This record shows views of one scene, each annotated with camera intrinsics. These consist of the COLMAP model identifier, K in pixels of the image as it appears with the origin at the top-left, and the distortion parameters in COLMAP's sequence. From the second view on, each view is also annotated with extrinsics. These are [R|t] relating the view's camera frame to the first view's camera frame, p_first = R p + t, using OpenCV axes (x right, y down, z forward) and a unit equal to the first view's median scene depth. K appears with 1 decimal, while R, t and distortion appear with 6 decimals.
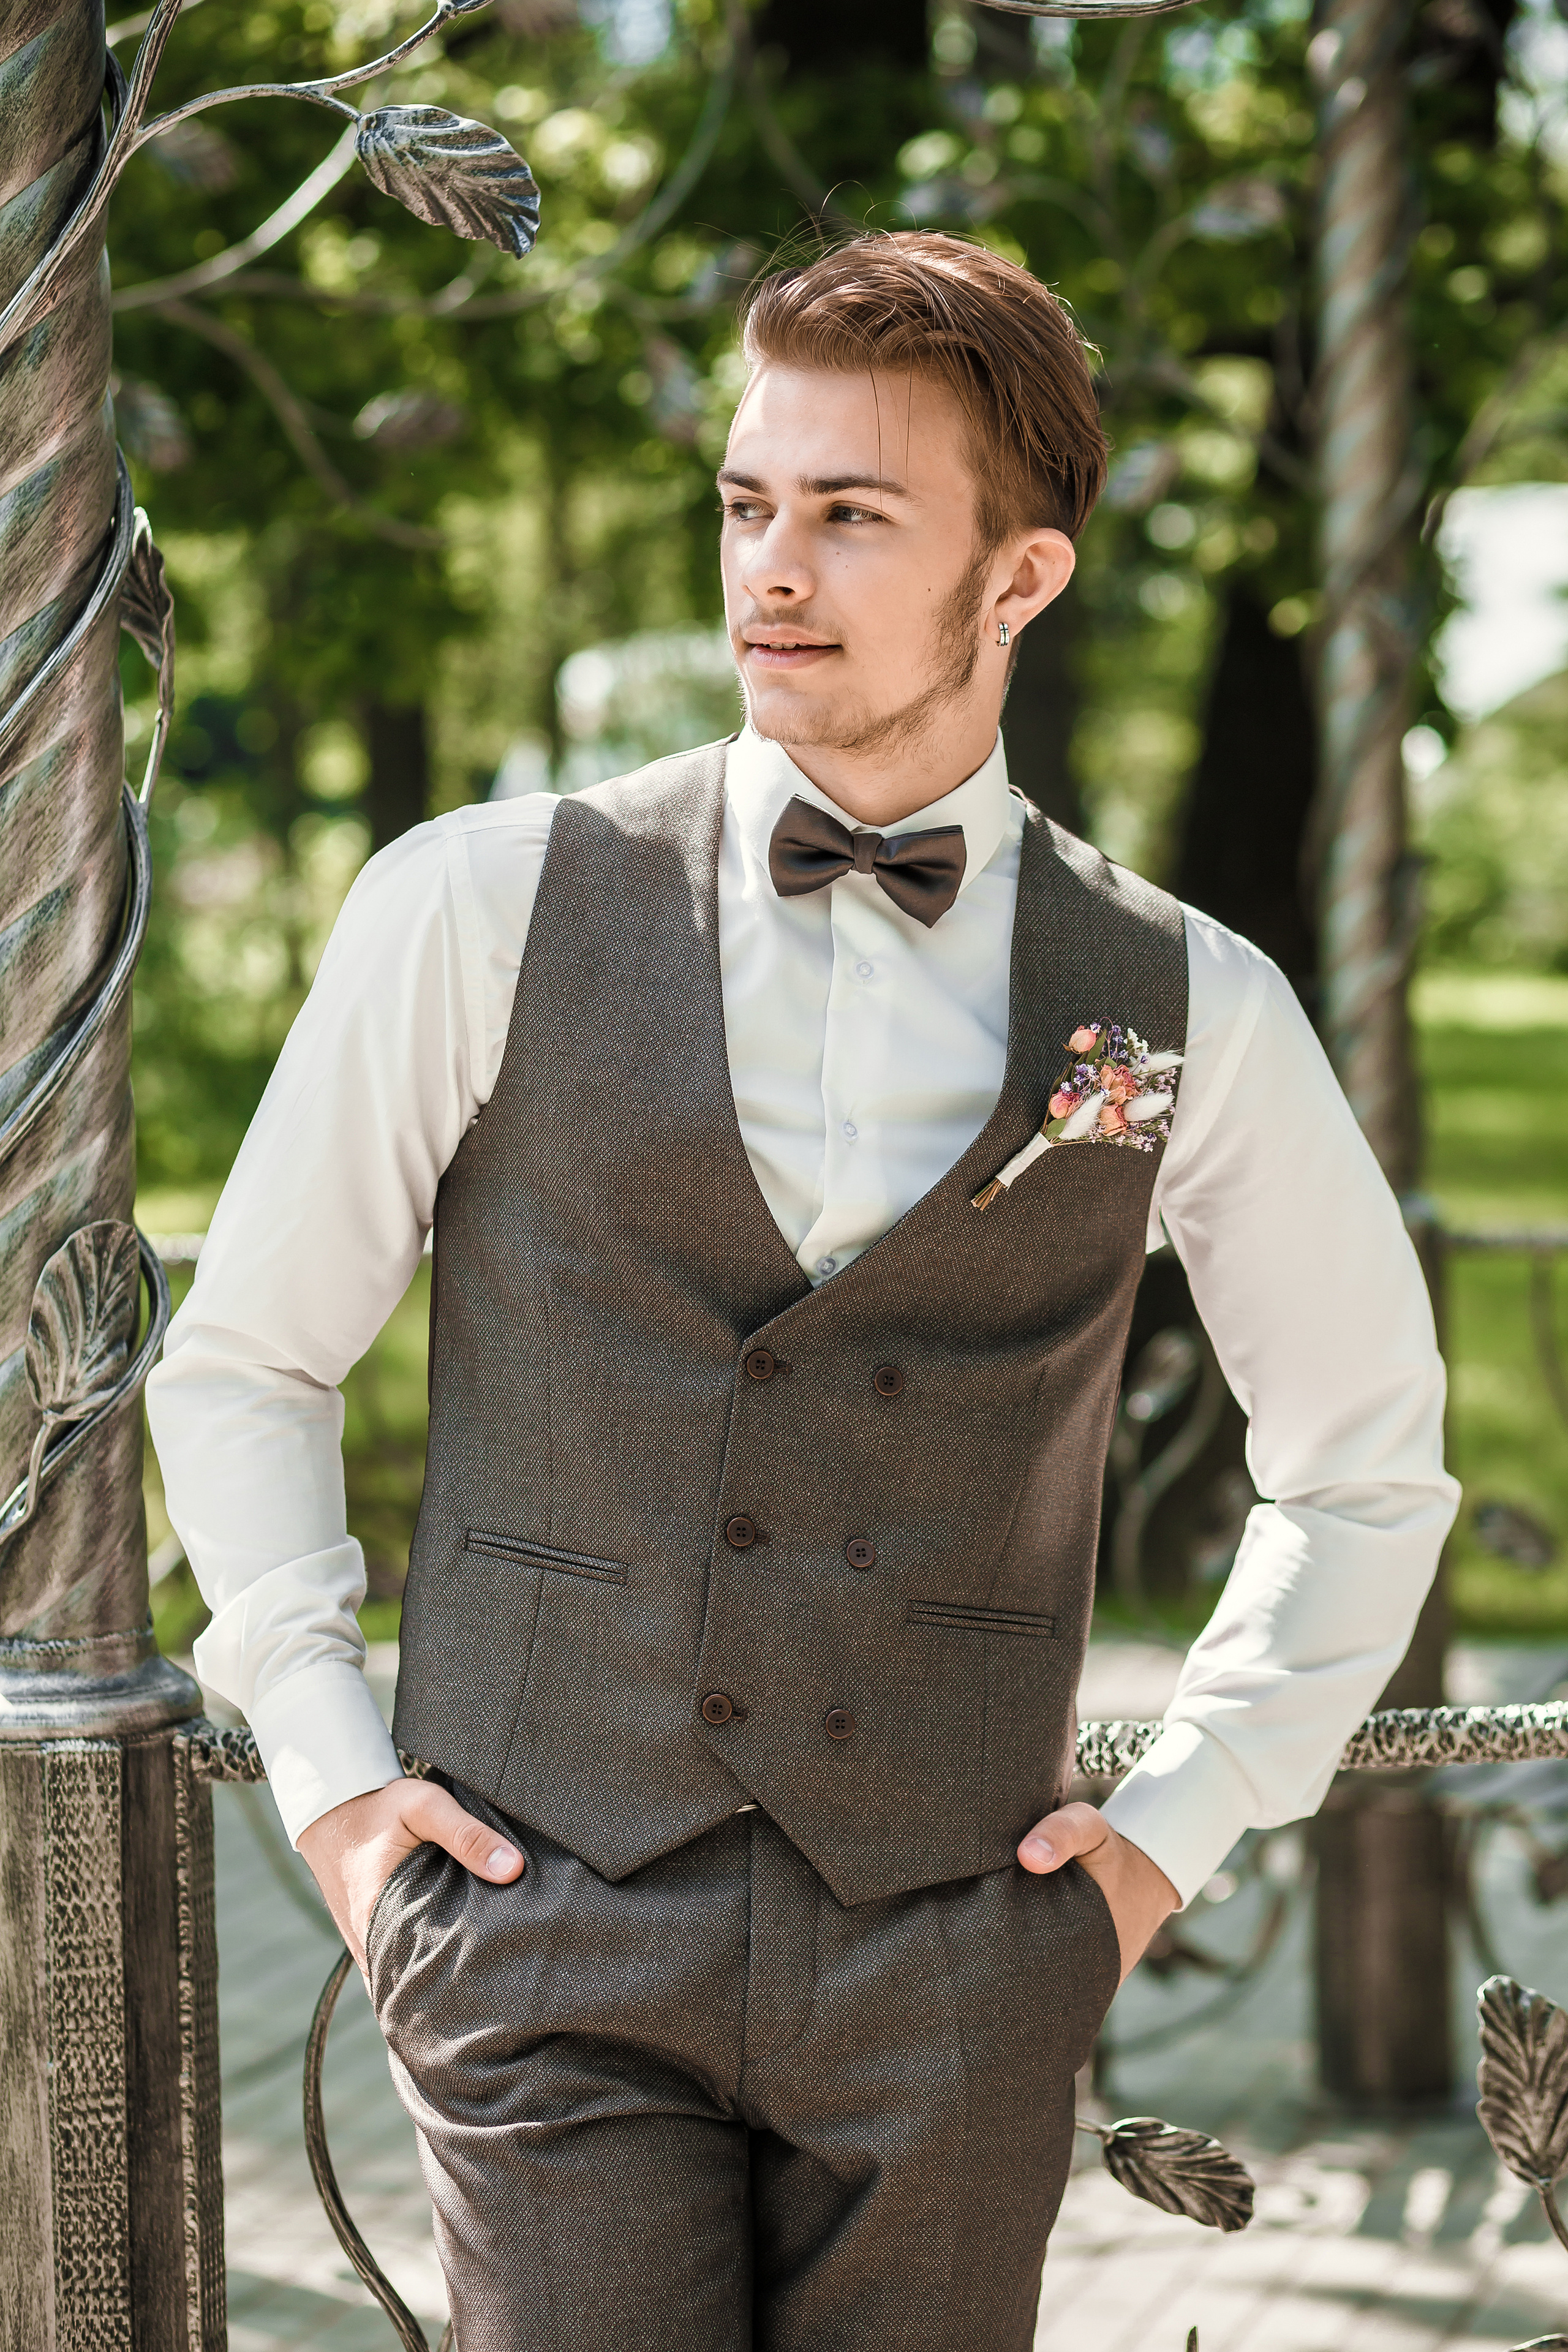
lens RADIAL K [[6624.2, 0, 784.0], [0, 6624.2, 1176.0], [0, 0, 1]] dist [0.124365, -2.086482]
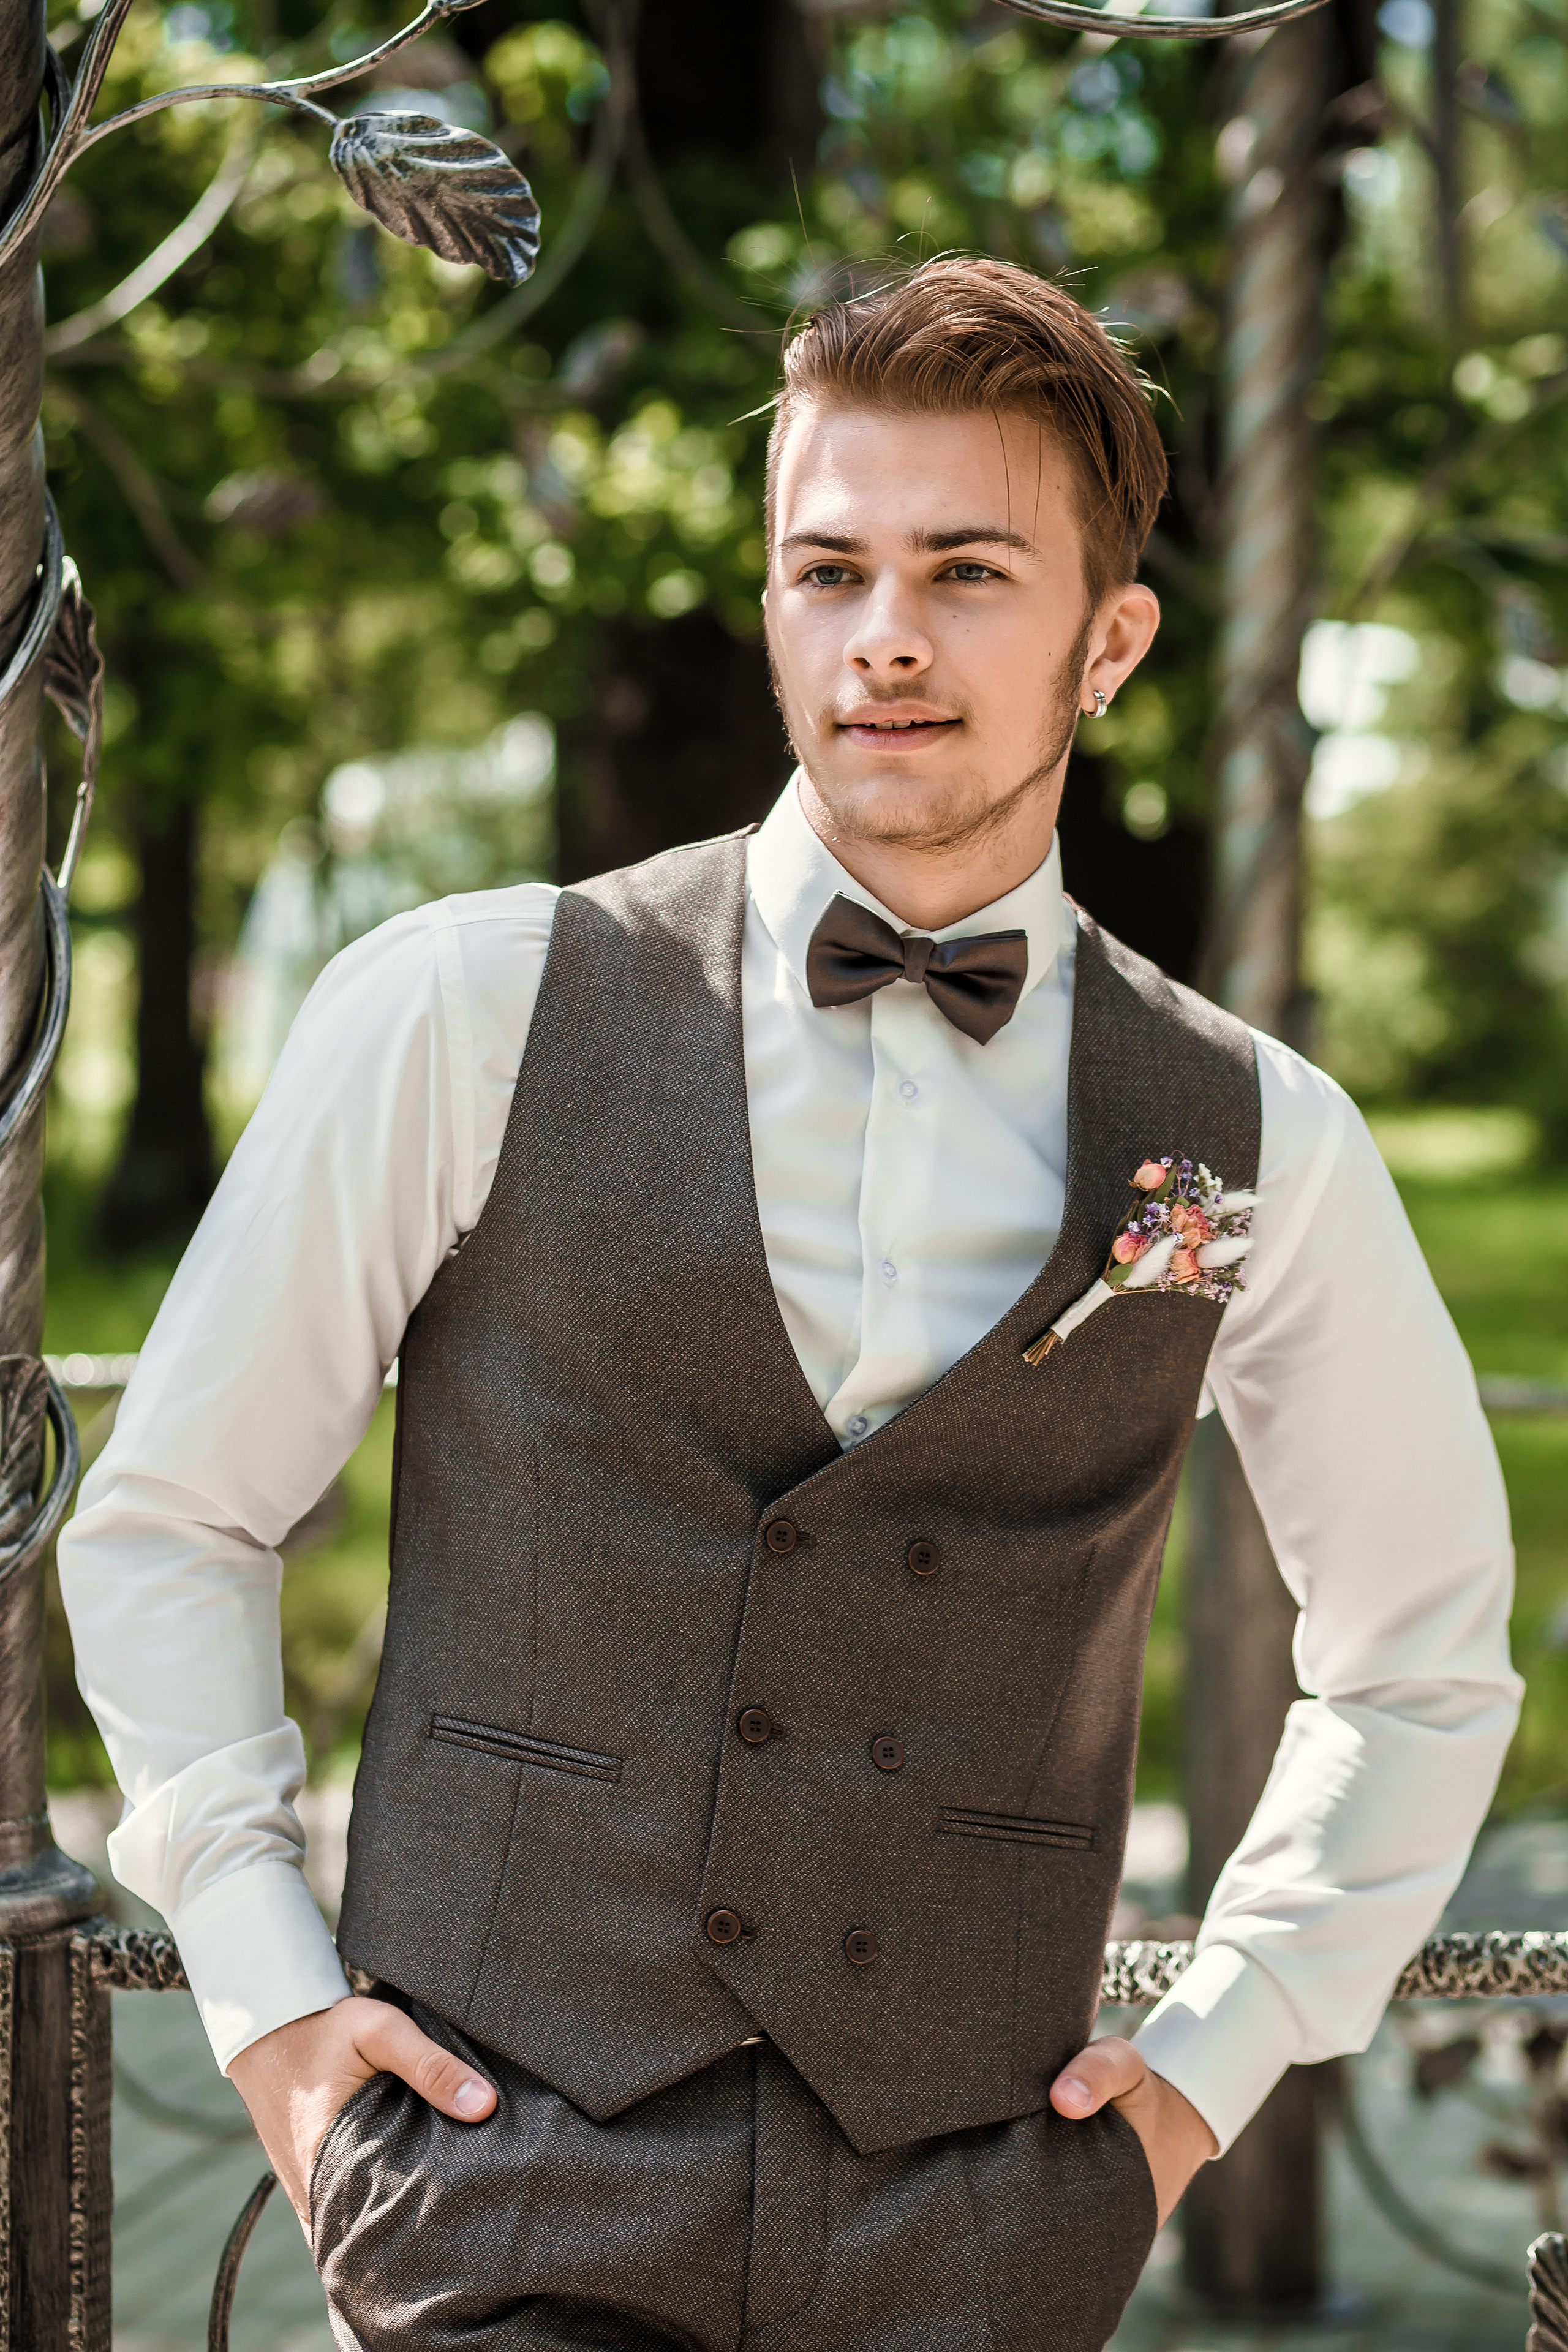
lens RADIAL K [[6624.2, 0, 784.0], [0, 6624.2, 1176.0], [0, 0, 1]] dist [0.124365, -2.086482]
pose [[0.998676, 0.023683, 0.045660, -0.043008], [-0.022673, 0.999489, -0.022520, 0.000443], [-0.046170, 0.021455, 0.998703, 0.115165]]
